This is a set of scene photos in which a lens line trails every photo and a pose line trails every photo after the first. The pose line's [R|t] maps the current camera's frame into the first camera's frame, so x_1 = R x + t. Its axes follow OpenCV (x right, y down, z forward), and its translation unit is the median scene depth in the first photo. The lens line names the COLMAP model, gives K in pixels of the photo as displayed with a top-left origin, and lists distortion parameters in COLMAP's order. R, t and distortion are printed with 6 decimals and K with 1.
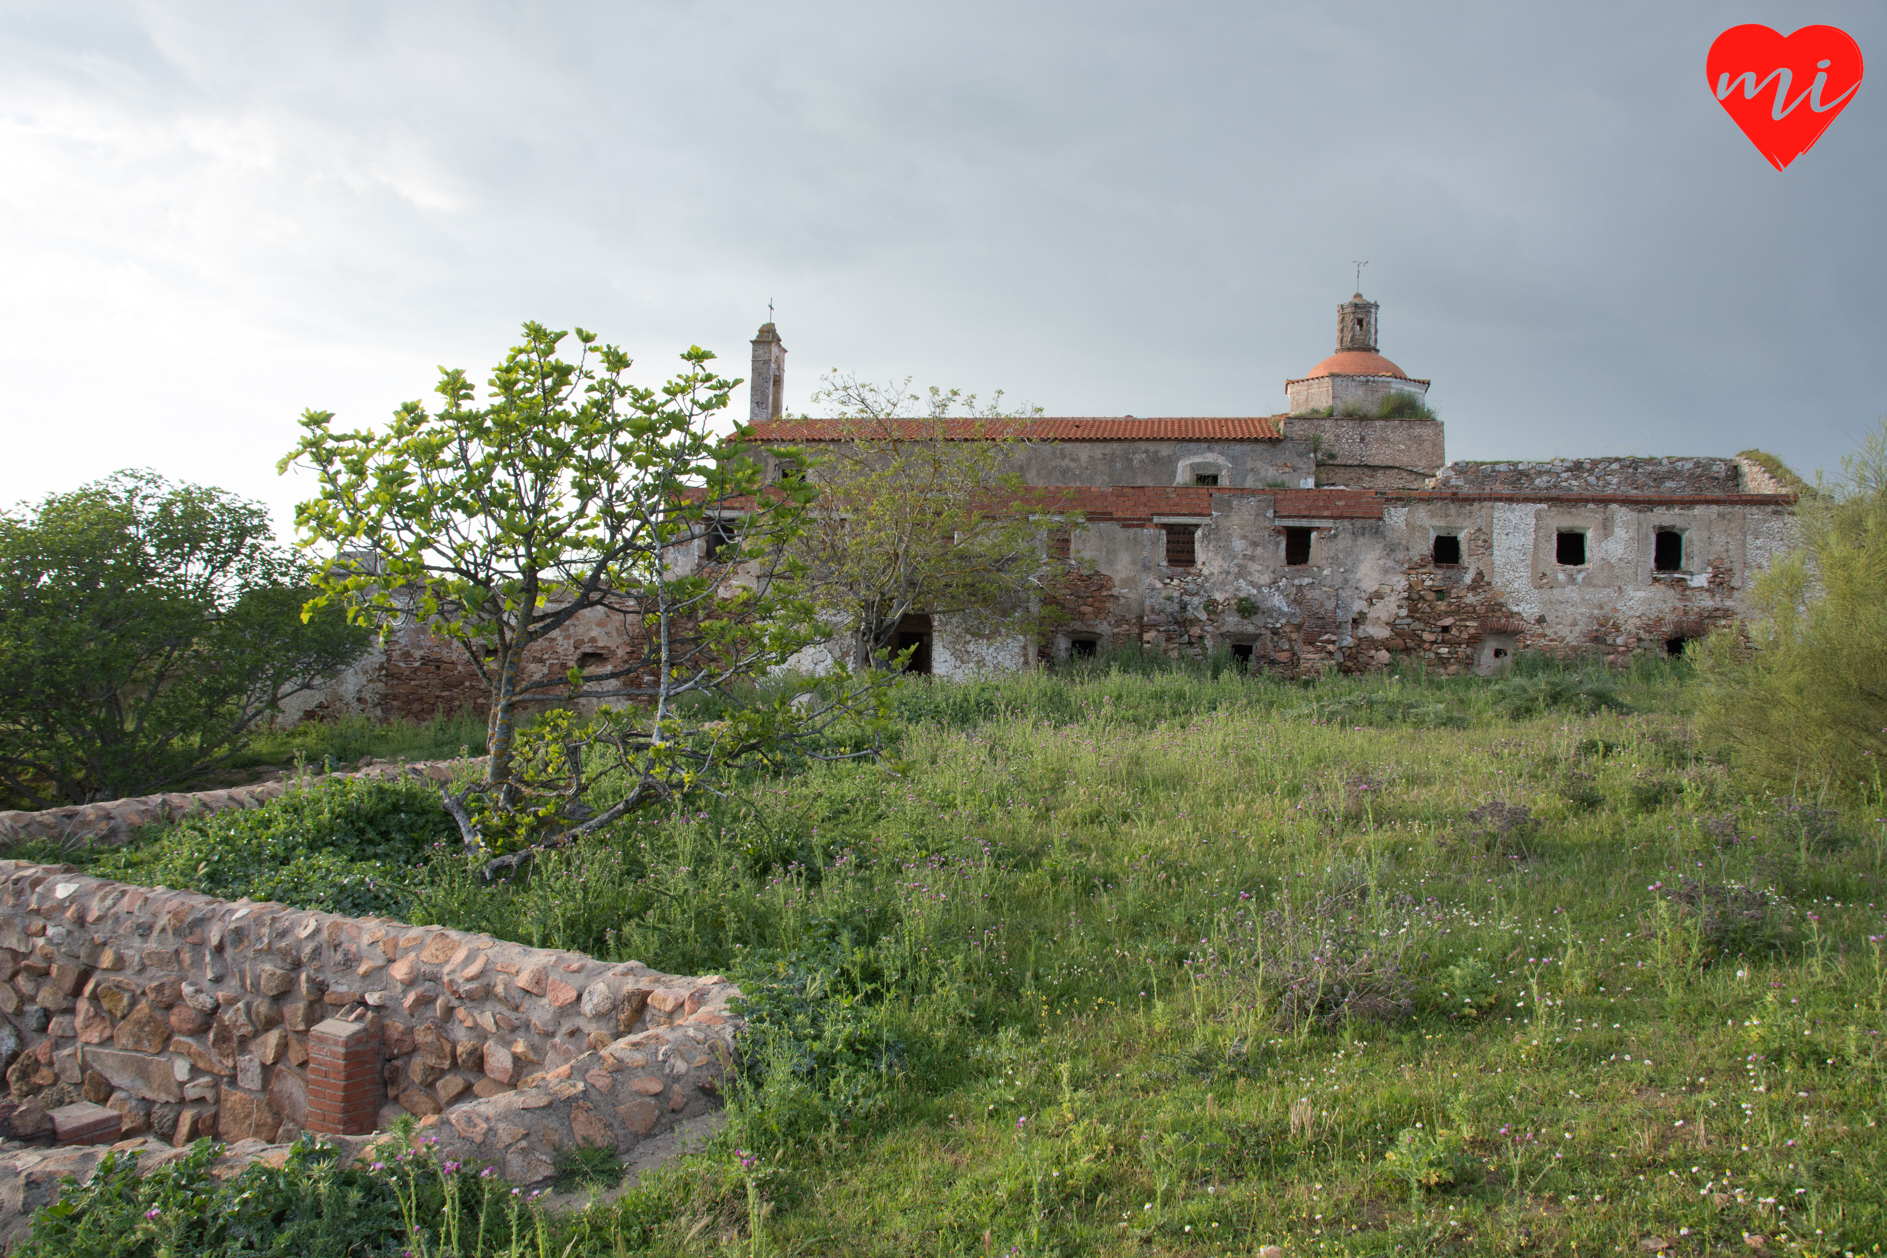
lens RADIAL K [[1492.7, 0, 943.9], [0, 1492.7, 628.4], [0, 0, 1]] dist [-0.063999, 0.003616]
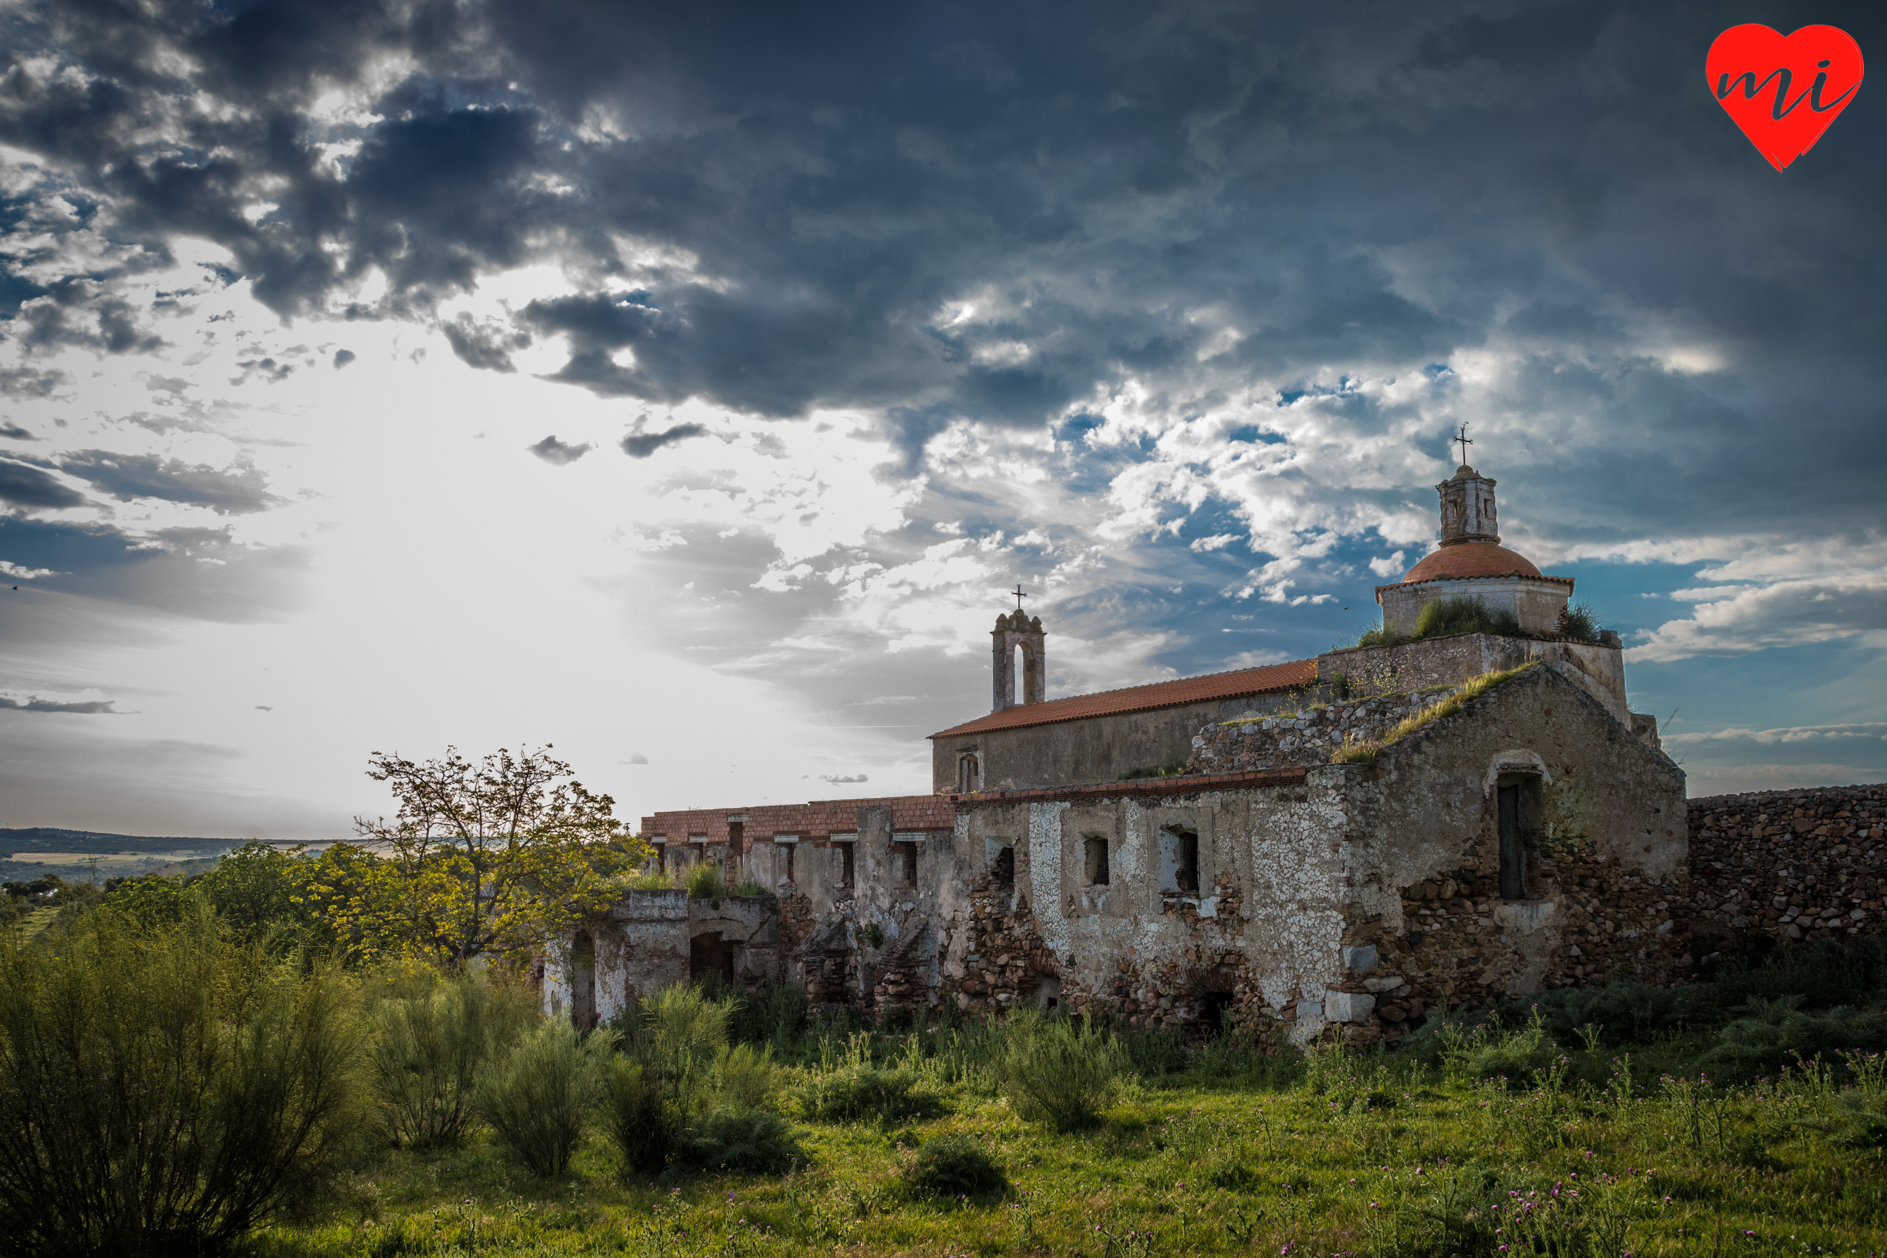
lens RADIAL K [[1492.7, 0, 945.8], [0, 1492.7, 629.4], [0, 0, 1]] dist [-0.063999, 0.003616]
pose [[0.645981, -0.145367, -0.749384, 0.939268], [0.041099, 0.986900, -0.156013, -0.055577], [0.762246, 0.069982, 0.643493, 0.465220]]
